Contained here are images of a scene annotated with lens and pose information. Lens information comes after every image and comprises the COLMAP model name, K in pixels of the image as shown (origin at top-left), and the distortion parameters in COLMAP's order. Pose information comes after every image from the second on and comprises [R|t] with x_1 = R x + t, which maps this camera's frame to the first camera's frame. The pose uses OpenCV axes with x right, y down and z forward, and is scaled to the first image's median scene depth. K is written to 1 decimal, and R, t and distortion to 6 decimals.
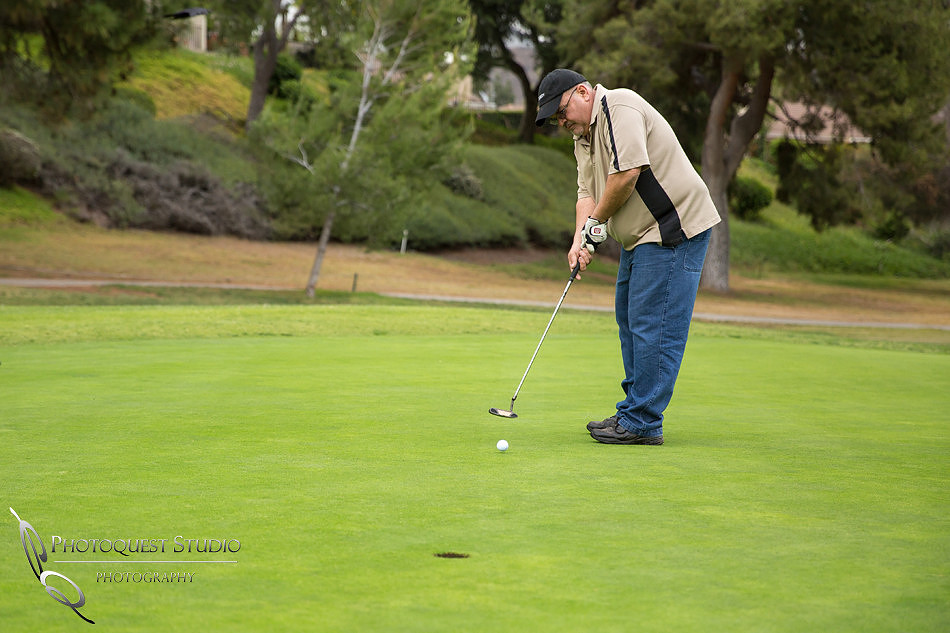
lens RADIAL K [[2467.6, 0, 481.1], [0, 2467.6, 319.8], [0, 0, 1]] dist [0.217272, 0.000000]
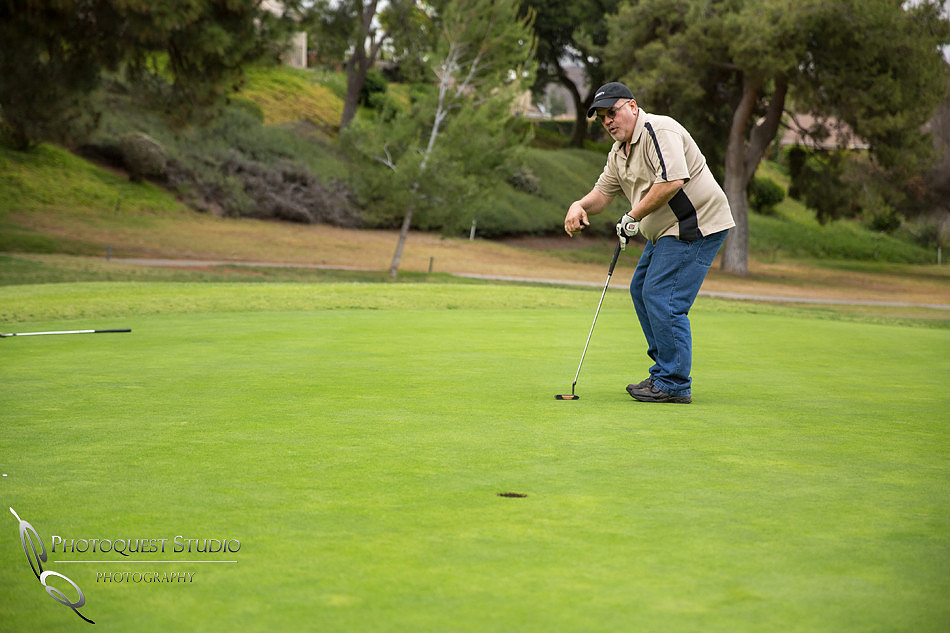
lens RADIAL K [[2467.6, 0, 468.6], [0, 2467.6, 309.6], [0, 0, 1]] dist [0.217272, 0.000000]
pose [[0.999633, 0.005242, -0.026564, -0.001729], [-0.004932, 0.999919, 0.011730, -0.007528], [0.026623, -0.011595, 0.999578, -0.183713]]
